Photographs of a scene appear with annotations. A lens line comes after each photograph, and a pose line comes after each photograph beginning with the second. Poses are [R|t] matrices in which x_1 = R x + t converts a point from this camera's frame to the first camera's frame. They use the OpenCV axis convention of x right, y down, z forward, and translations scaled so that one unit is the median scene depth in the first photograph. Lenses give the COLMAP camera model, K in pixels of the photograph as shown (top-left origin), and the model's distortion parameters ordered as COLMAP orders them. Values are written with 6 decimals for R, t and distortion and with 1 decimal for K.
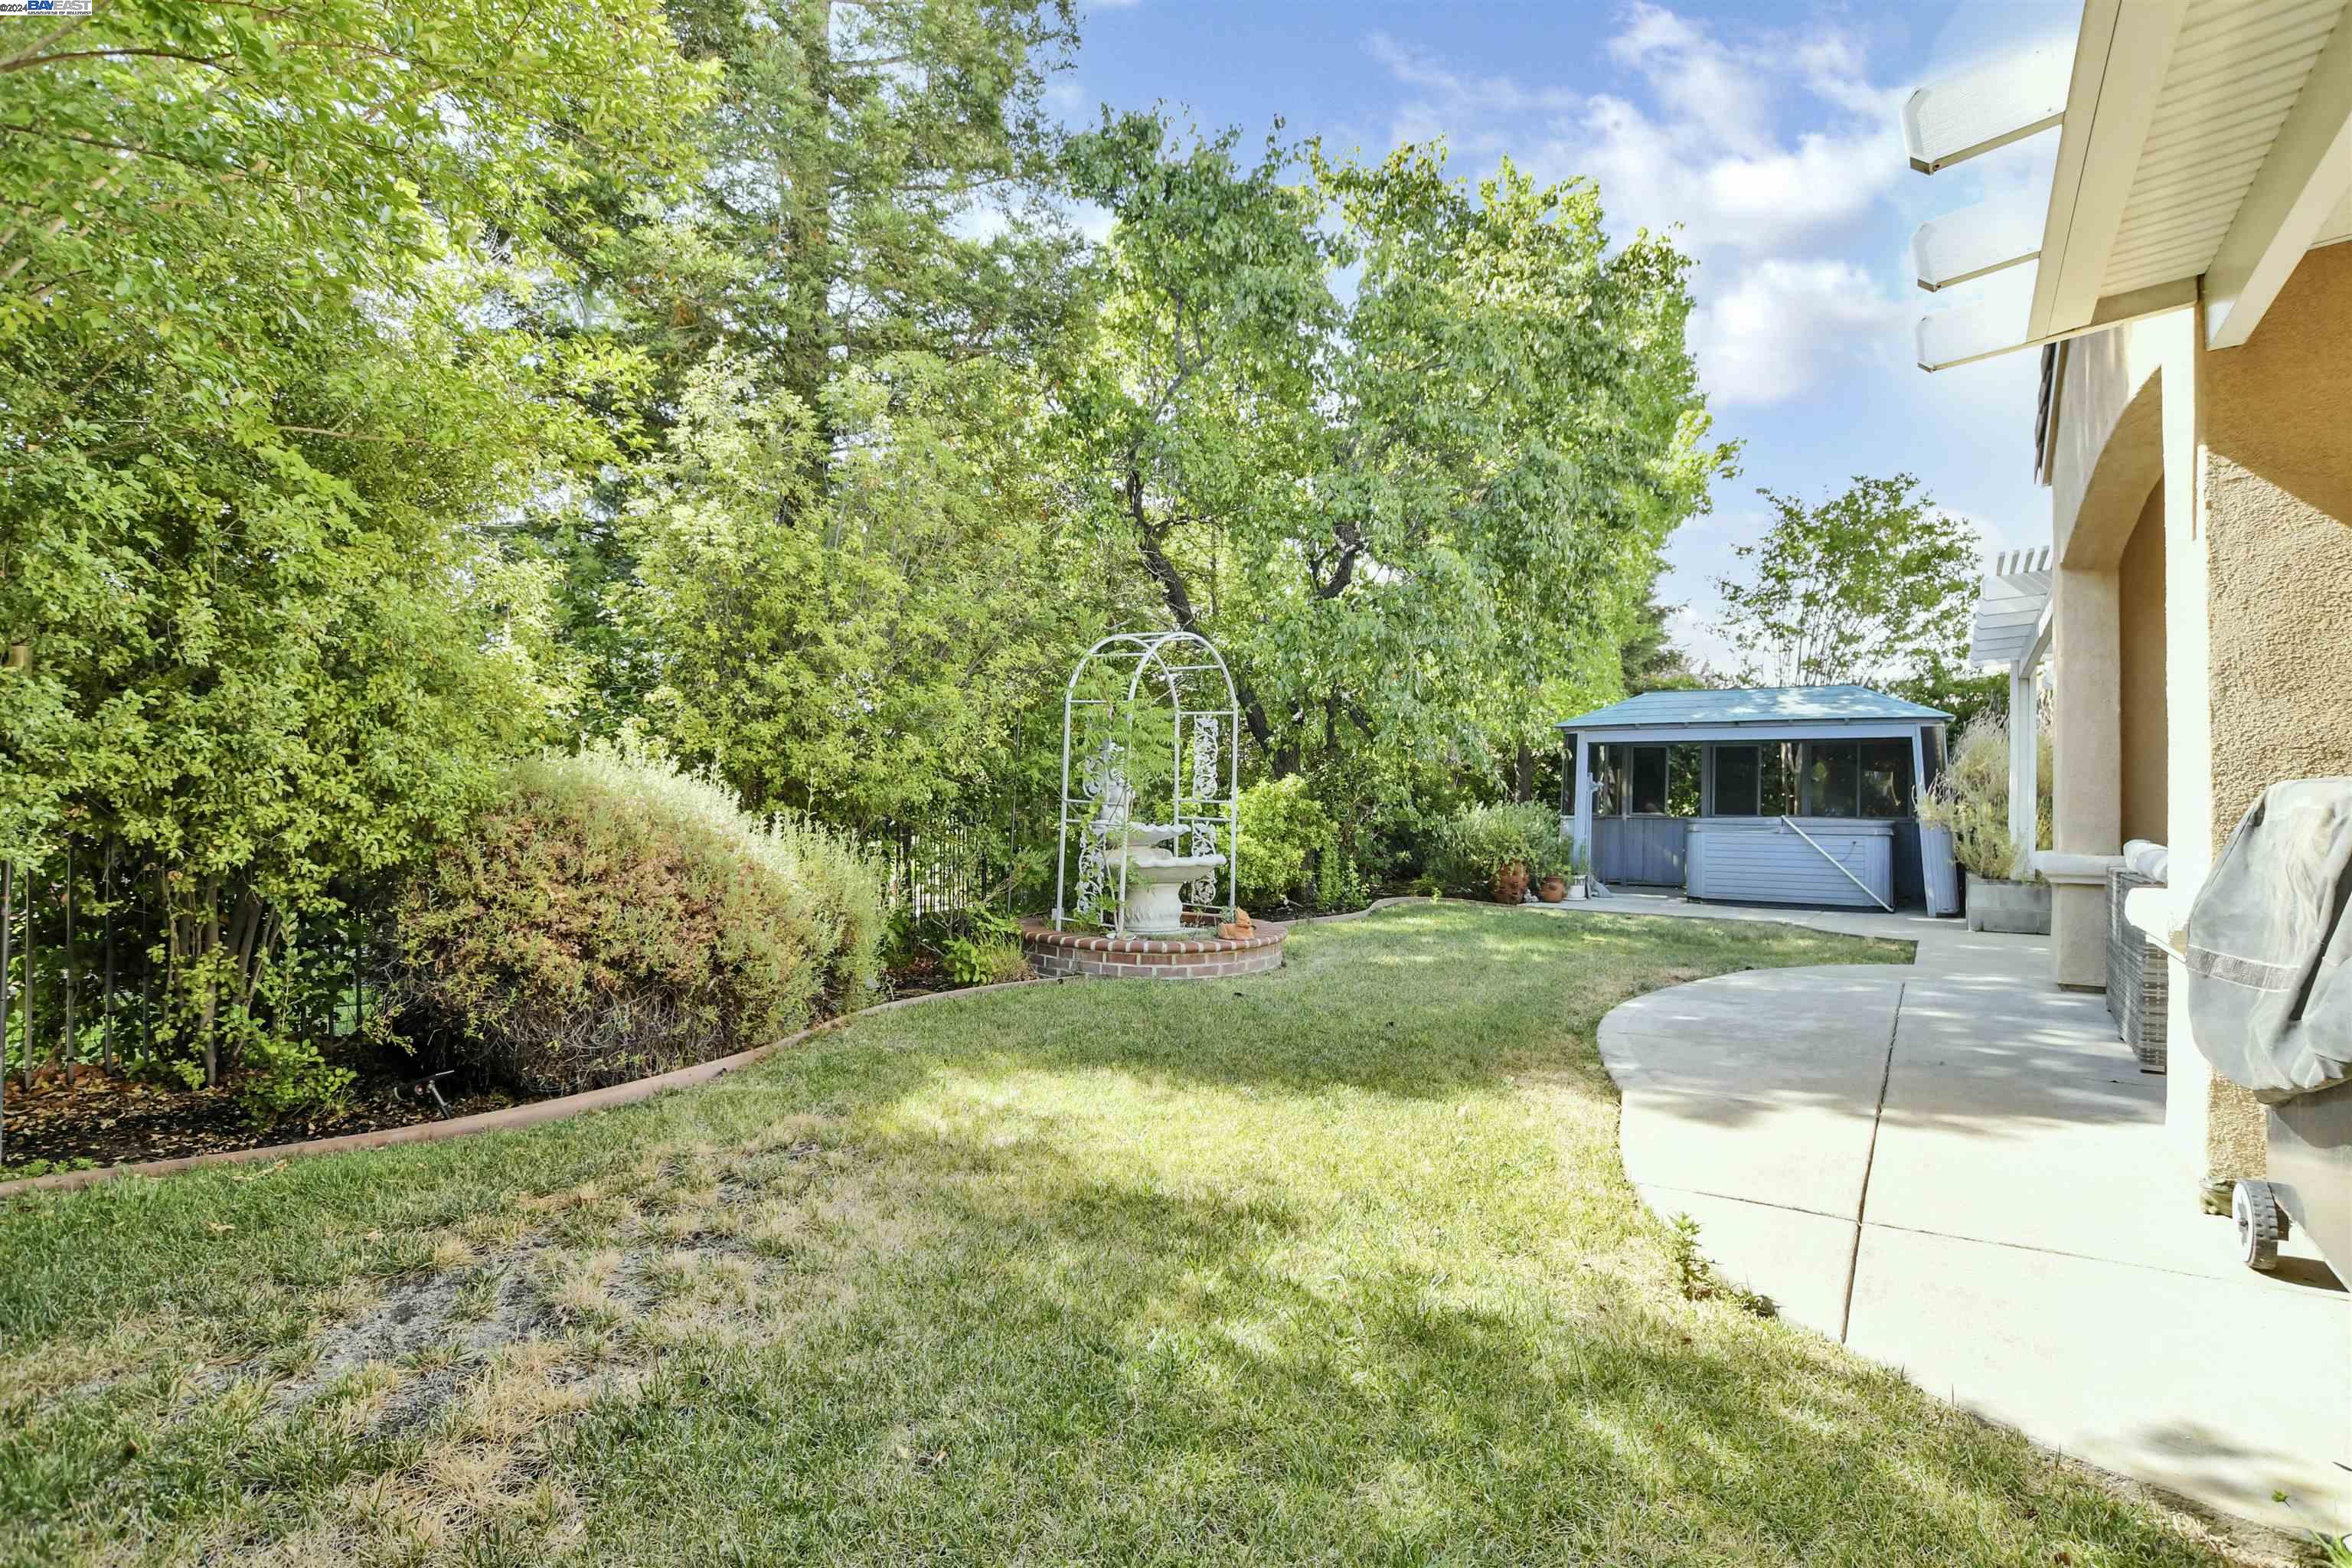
lens RADIAL K [[1096.1, 0, 1188.8], [0, 1096.1, 803.6], [0, 0, 1]] dist [-0.028546, -0.000637]
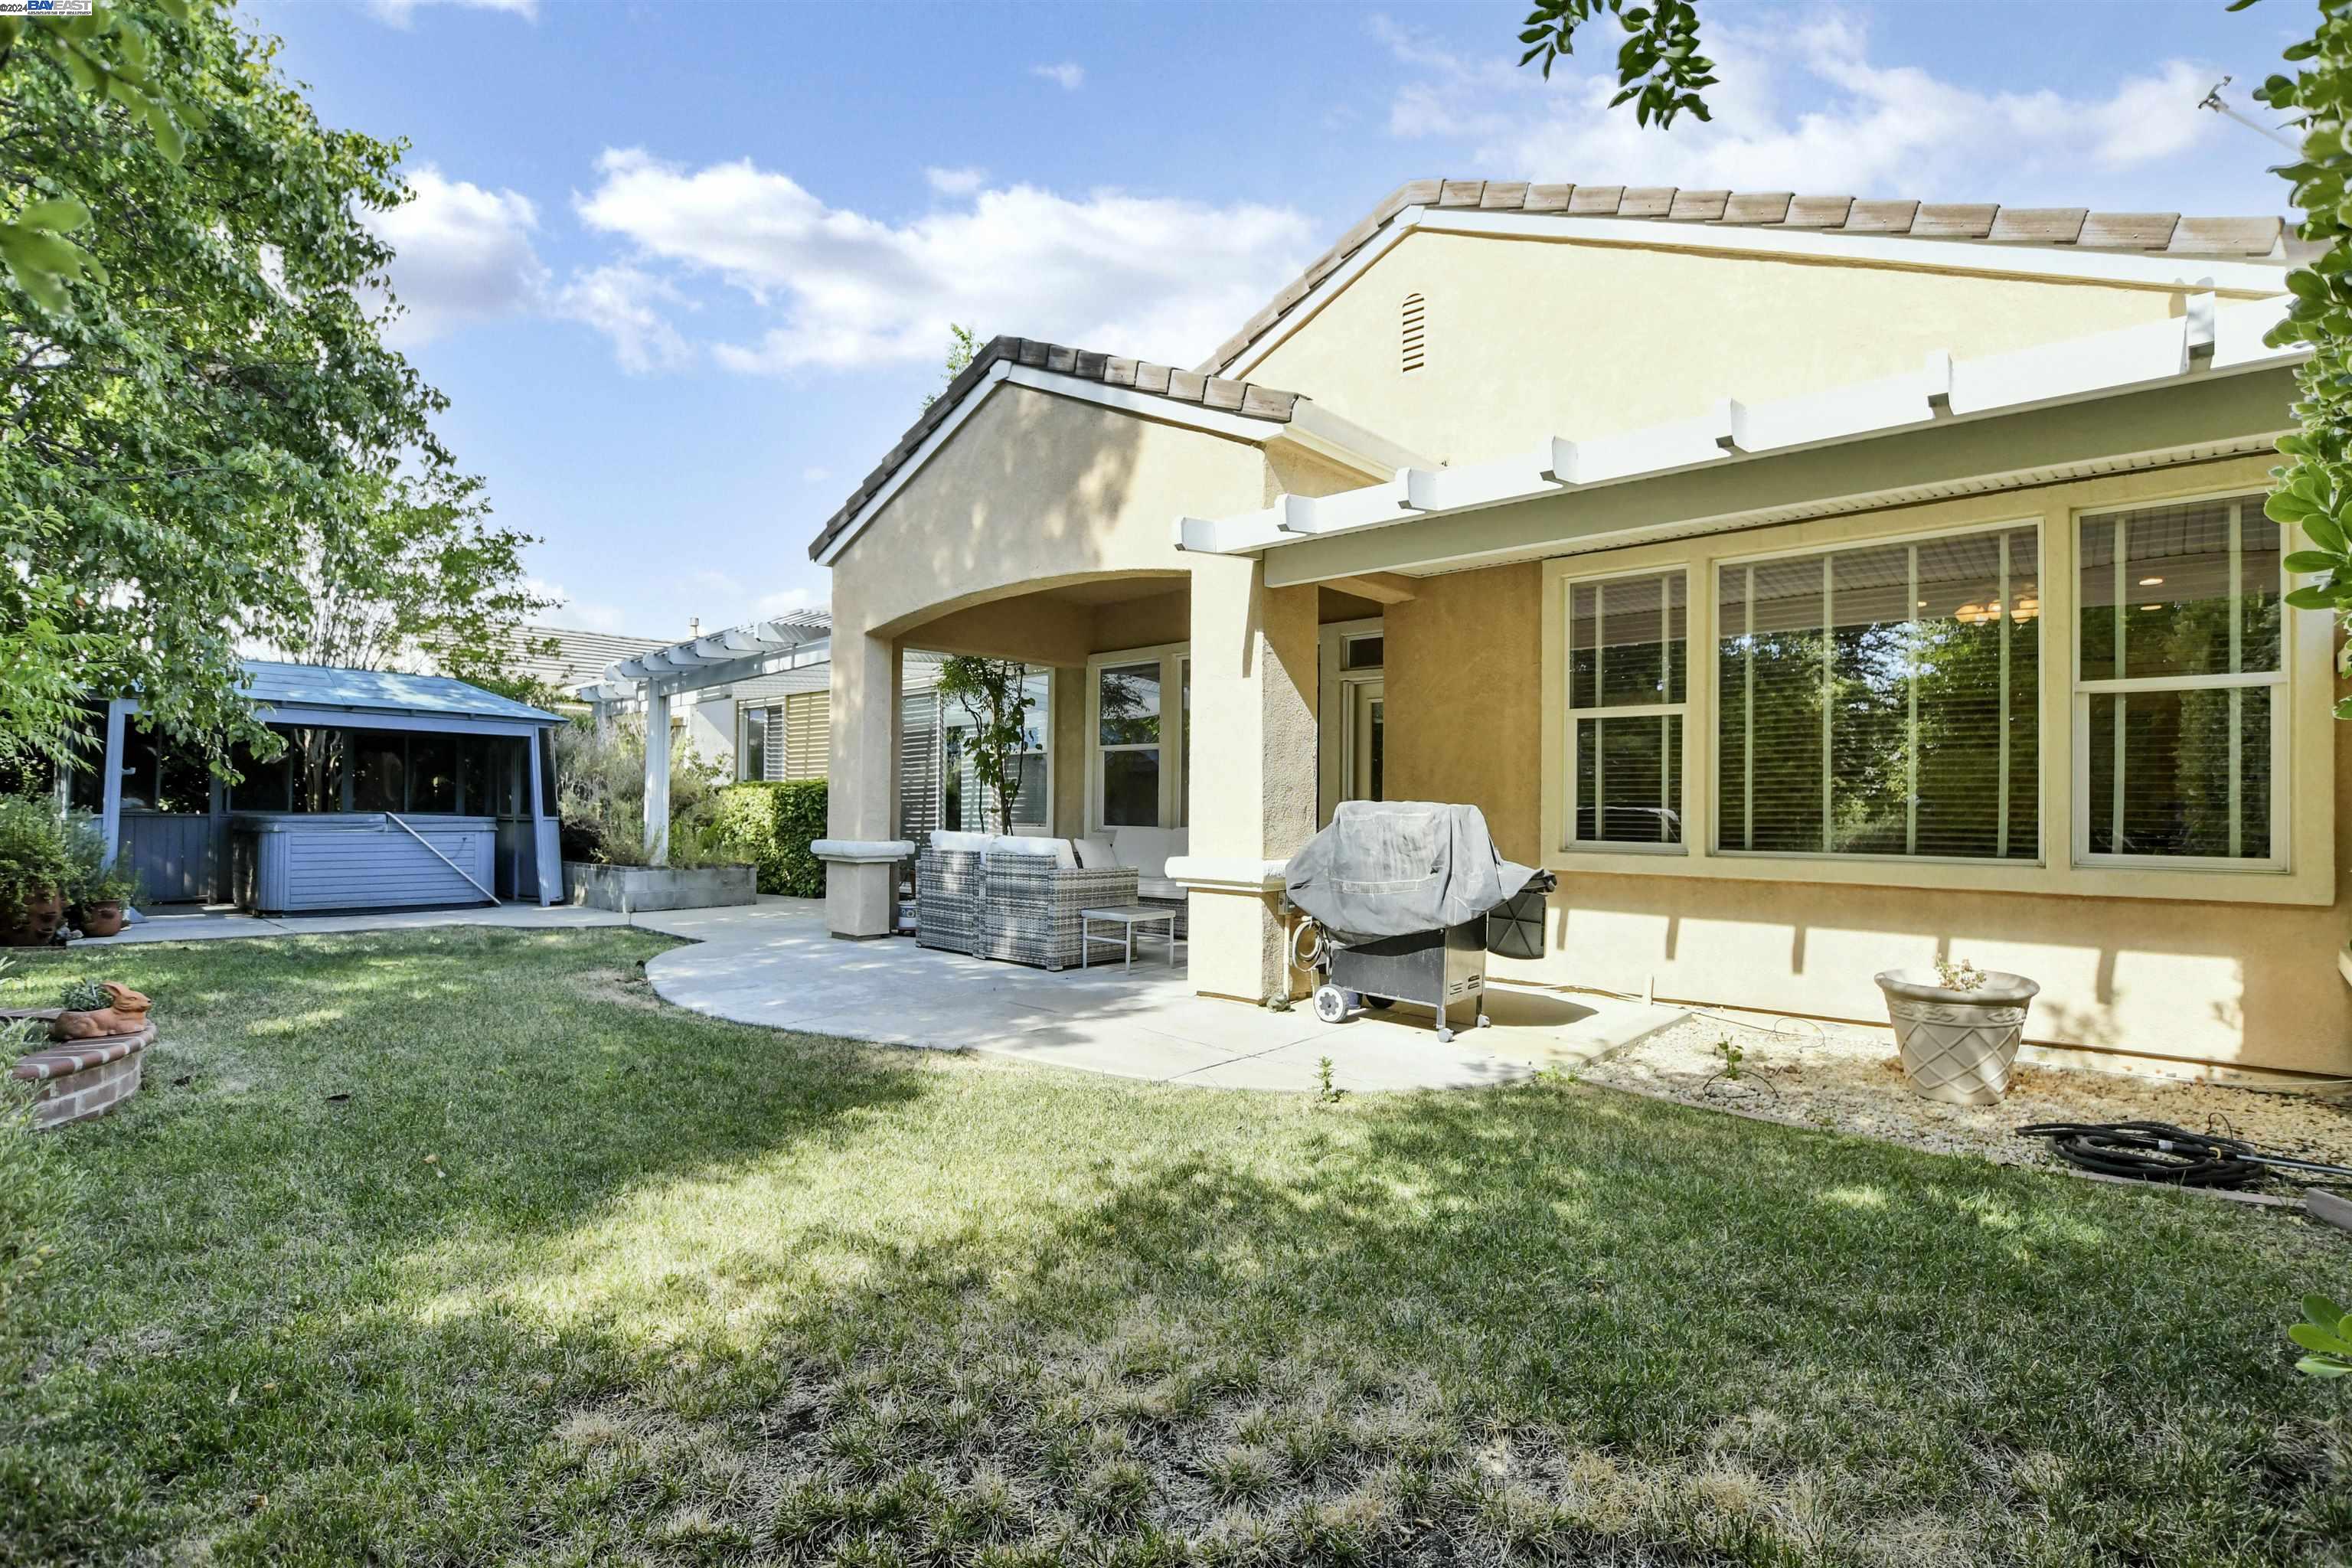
lens RADIAL K [[1096.1, 0, 1188.8], [0, 1096.1, 803.6], [0, 0, 1]] dist [-0.028546, -0.000637]
pose [[0.123534, -0.001340, 0.992339, -0.349401], [-0.009411, 0.999953, 0.002522, -0.005791], [-0.992296, -0.009650, 0.123515, 0.275126]]
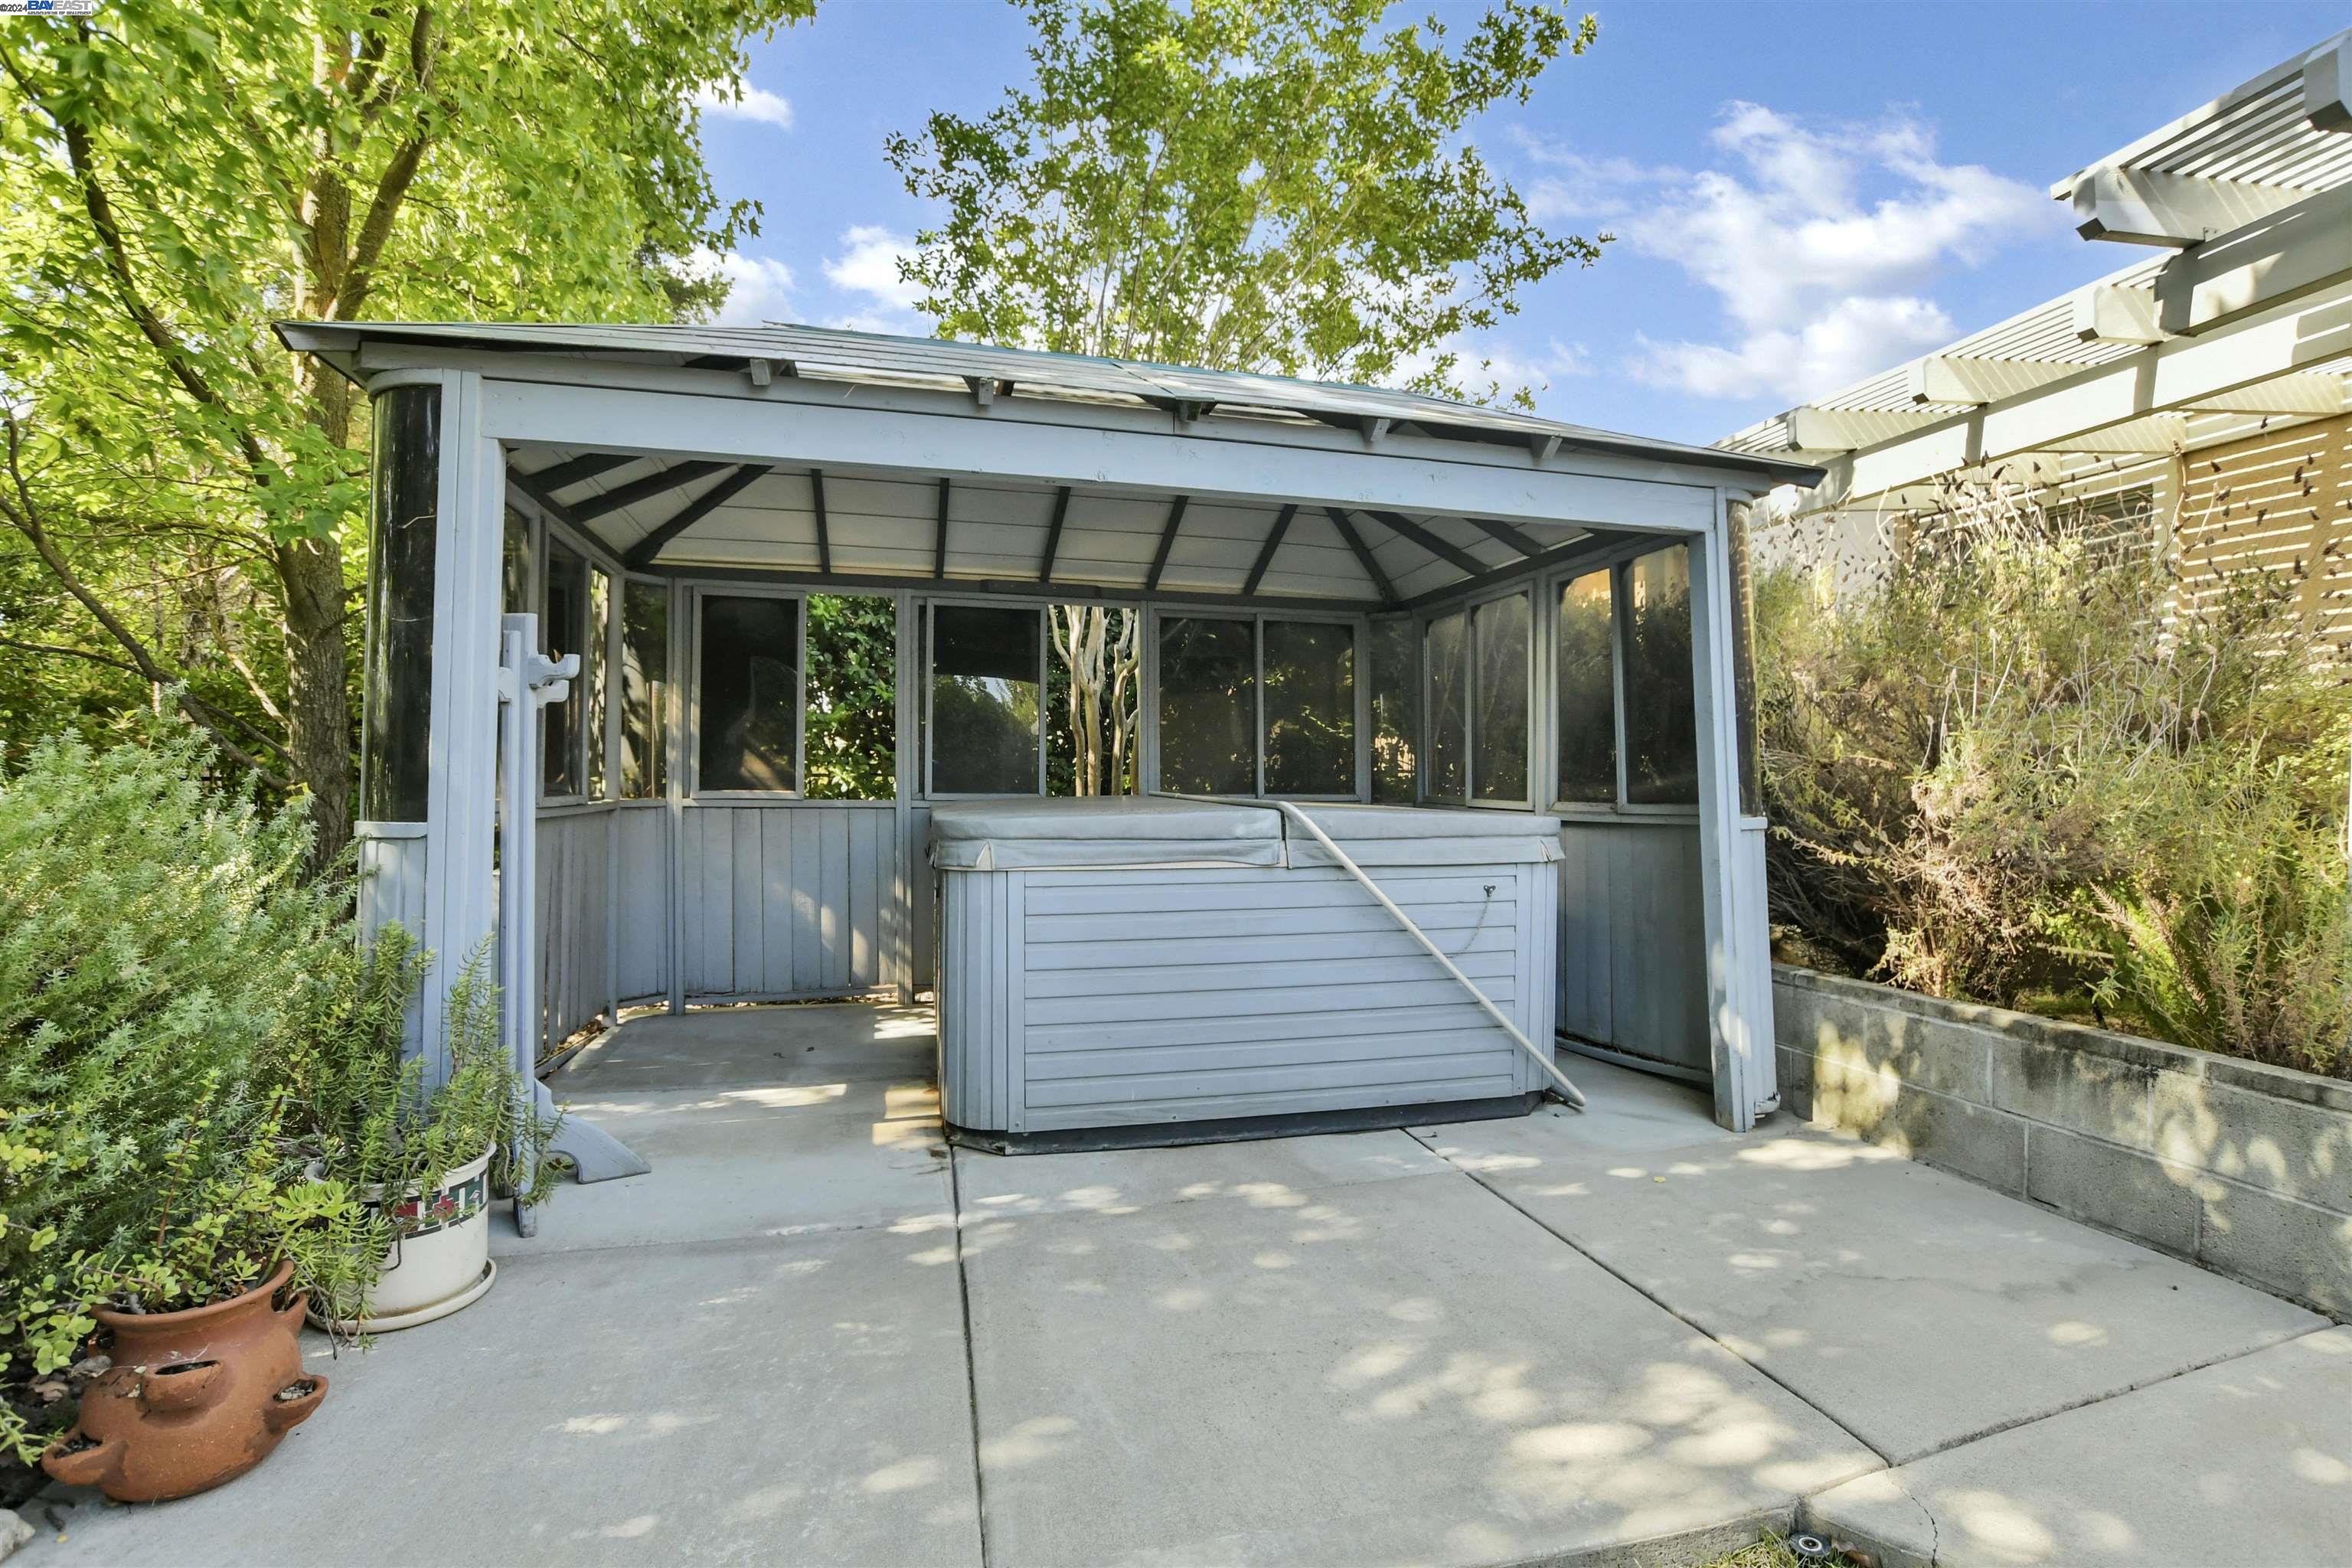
lens RADIAL K [[1096.1, 0, 1188.8], [0, 1096.1, 803.6], [0, 0, 1]] dist [-0.028546, -0.000637]
pose [[0.646957, -0.018957, 0.762291, 0.401265], [0.002747, 0.999742, 0.022530, 0.009405], [-0.762522, -0.012482, 0.646842, 1.069040]]
